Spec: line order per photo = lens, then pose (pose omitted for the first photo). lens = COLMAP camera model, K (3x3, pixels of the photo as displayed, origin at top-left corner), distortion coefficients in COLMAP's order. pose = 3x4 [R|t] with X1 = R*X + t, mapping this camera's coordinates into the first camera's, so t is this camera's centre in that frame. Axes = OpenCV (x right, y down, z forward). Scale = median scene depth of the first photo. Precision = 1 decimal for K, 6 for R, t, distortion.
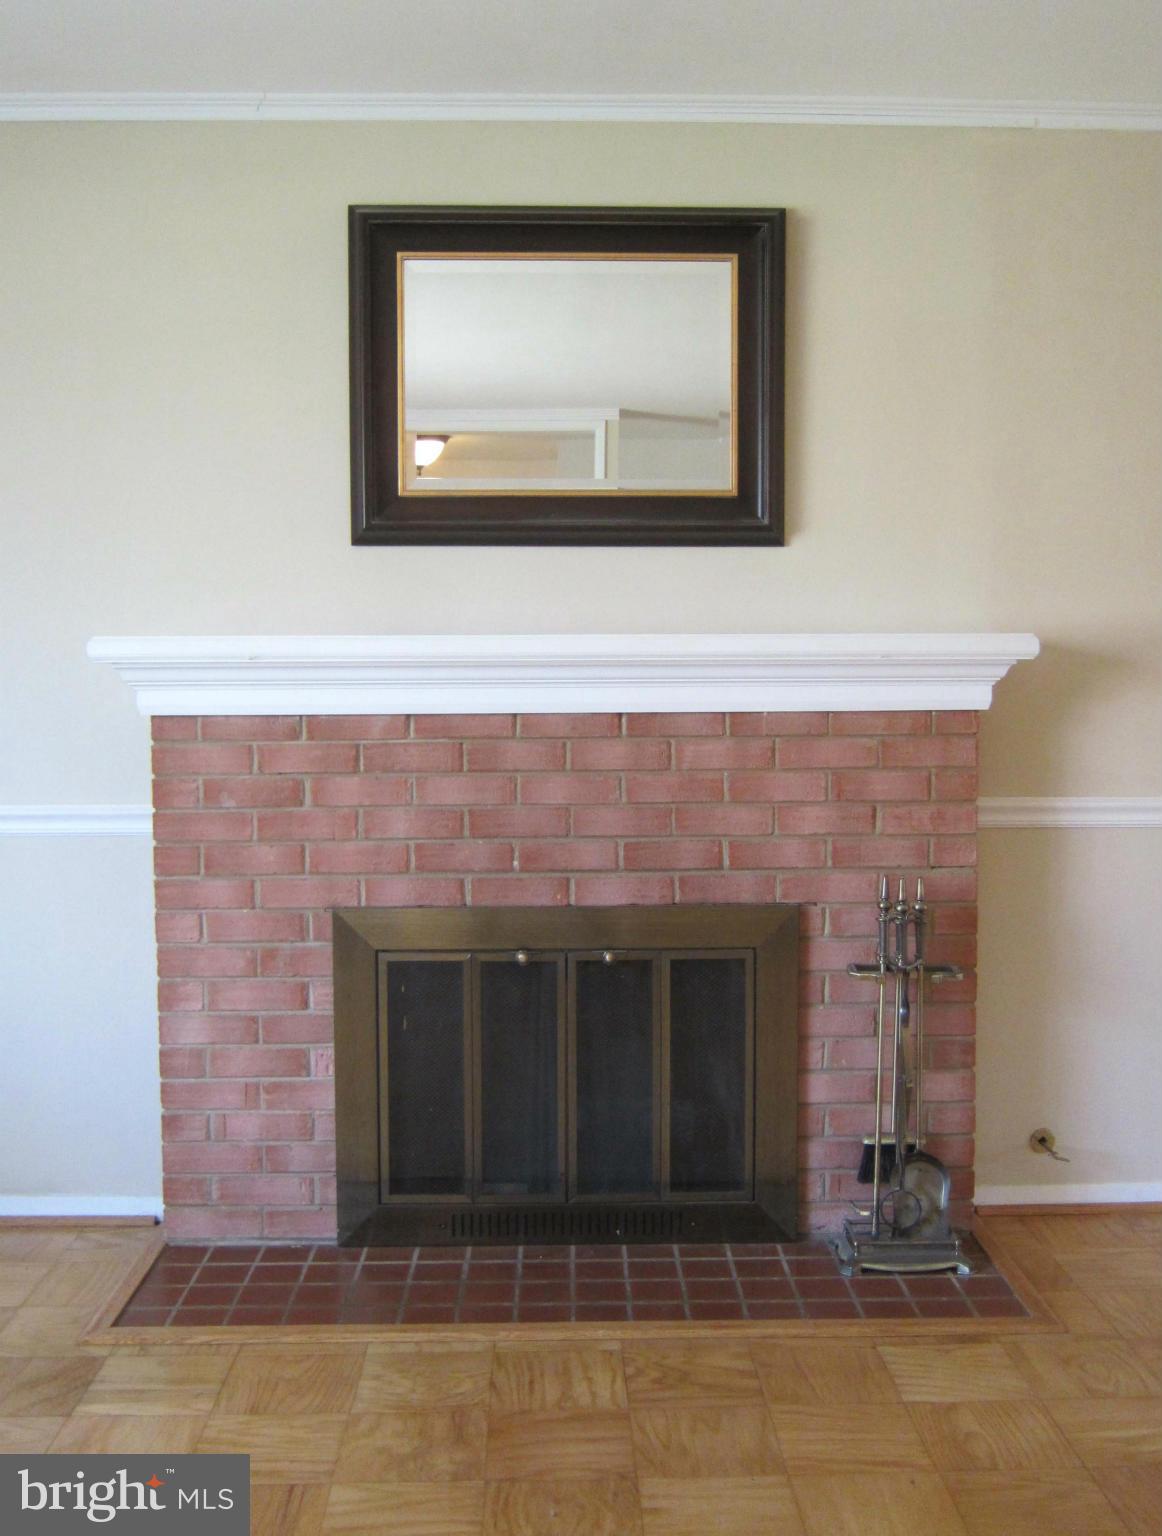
lens RADIAL K [[1589.3, 0, 581.0], [0, 1589.3, 768.0], [0, 0, 1]] dist [-0.059553, -0.000493]
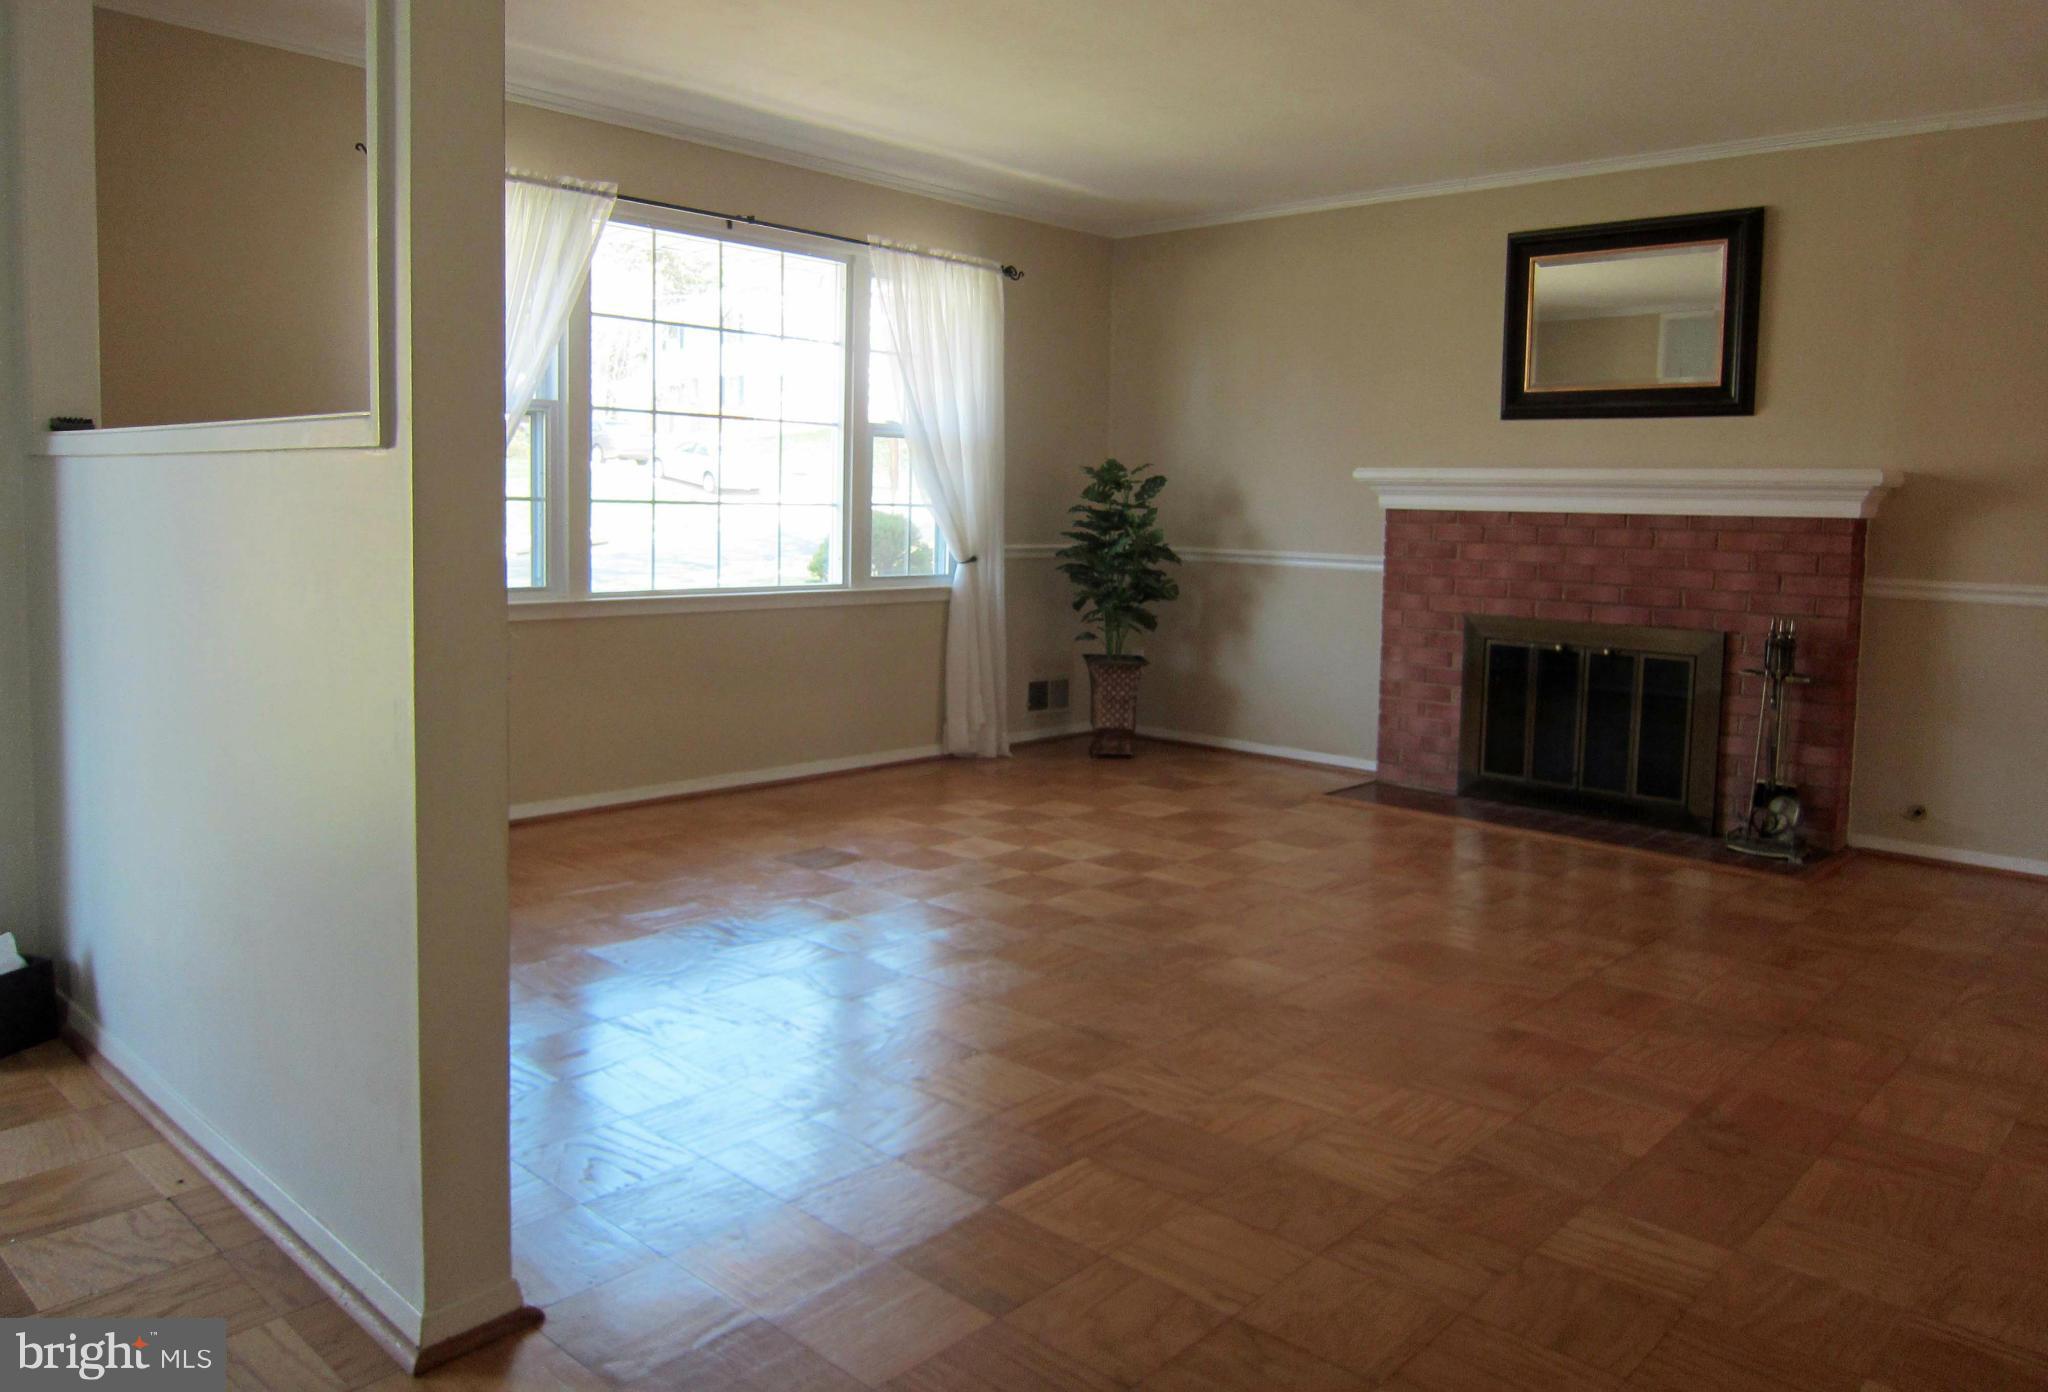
lens RADIAL K [[1464.7, 0, 1020.4], [0, 1464.7, 618.7], [0, 0, 1]] dist [-0.002857, -0.001950]
pose [[0.712807, 0.075943, -0.697236, 0.676879], [-0.066983, 0.996948, 0.040109, 0.059631], [0.698154, 0.018113, 0.715718, -0.613360]]
